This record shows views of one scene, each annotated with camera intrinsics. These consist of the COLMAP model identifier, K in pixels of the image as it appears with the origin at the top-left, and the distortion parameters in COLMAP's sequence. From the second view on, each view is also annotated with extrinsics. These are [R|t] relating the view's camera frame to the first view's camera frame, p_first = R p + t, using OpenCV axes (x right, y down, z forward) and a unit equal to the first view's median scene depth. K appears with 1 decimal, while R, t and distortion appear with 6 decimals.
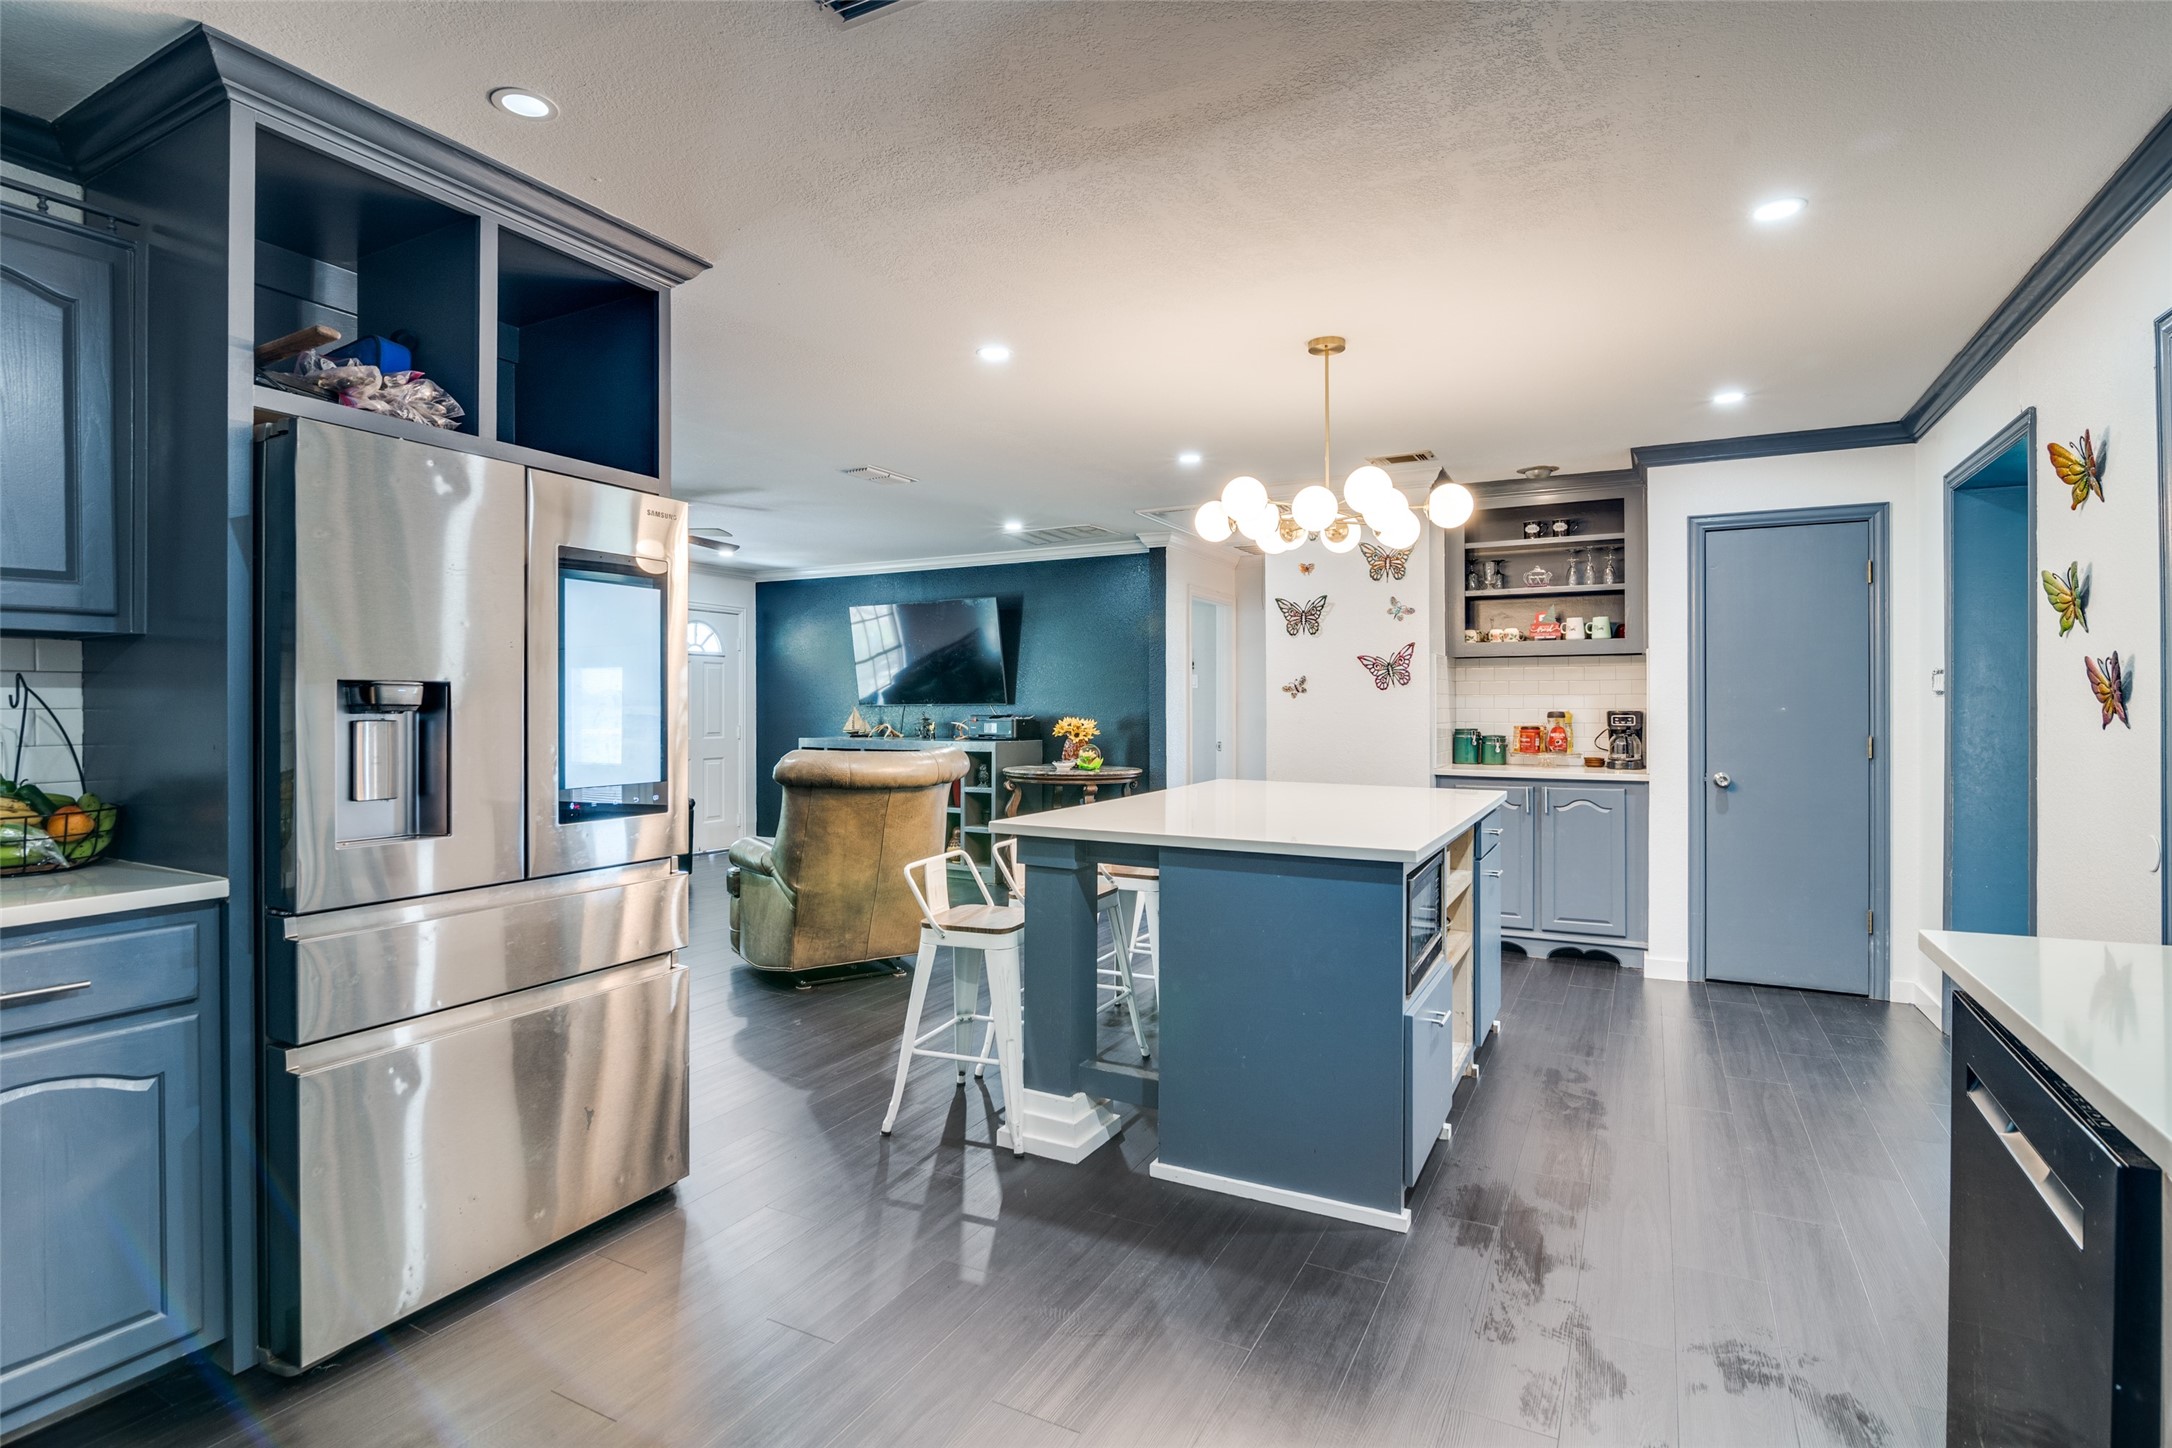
lens RADIAL K [[1049.5, 0, 1087.2], [0, 1049.5, 713.9], [0, 0, 1]] dist [-0.021548, -0.000268]
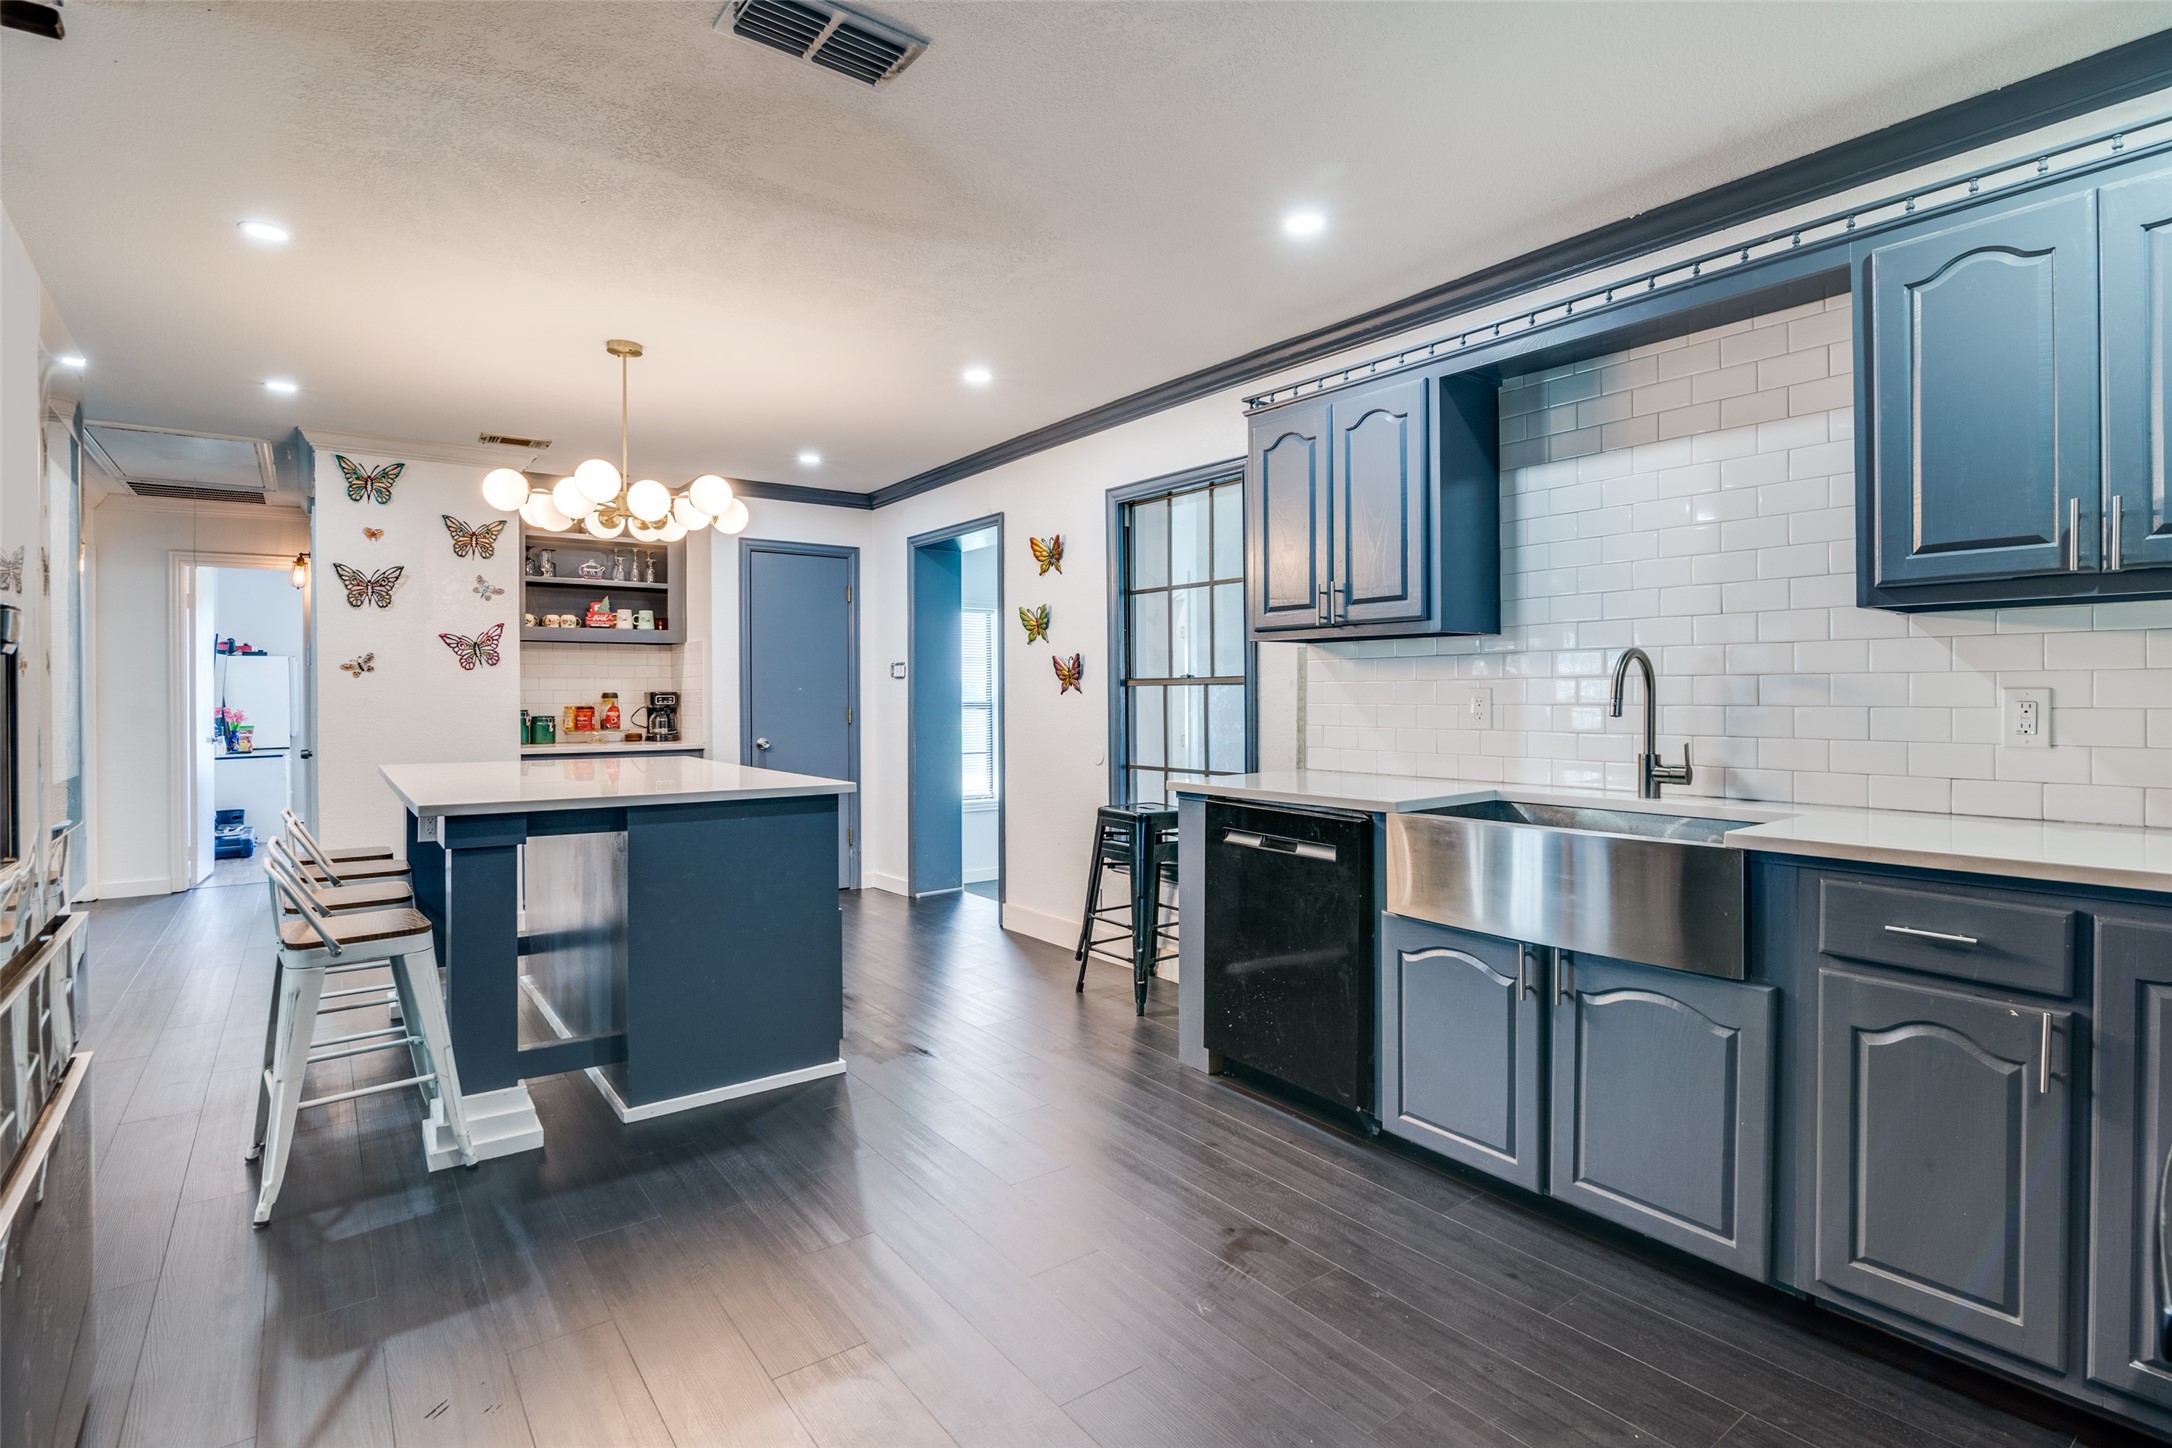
lens RADIAL K [[1049.5, 0, 1087.2], [0, 1049.5, 713.9], [0, 0, 1]] dist [-0.021548, -0.000268]
pose [[0.418977, -0.017662, 0.907825, -0.357039], [0.012465, 0.999828, 0.013699, 0.011827], [-0.907911, 0.005576, 0.419125, 0.071182]]
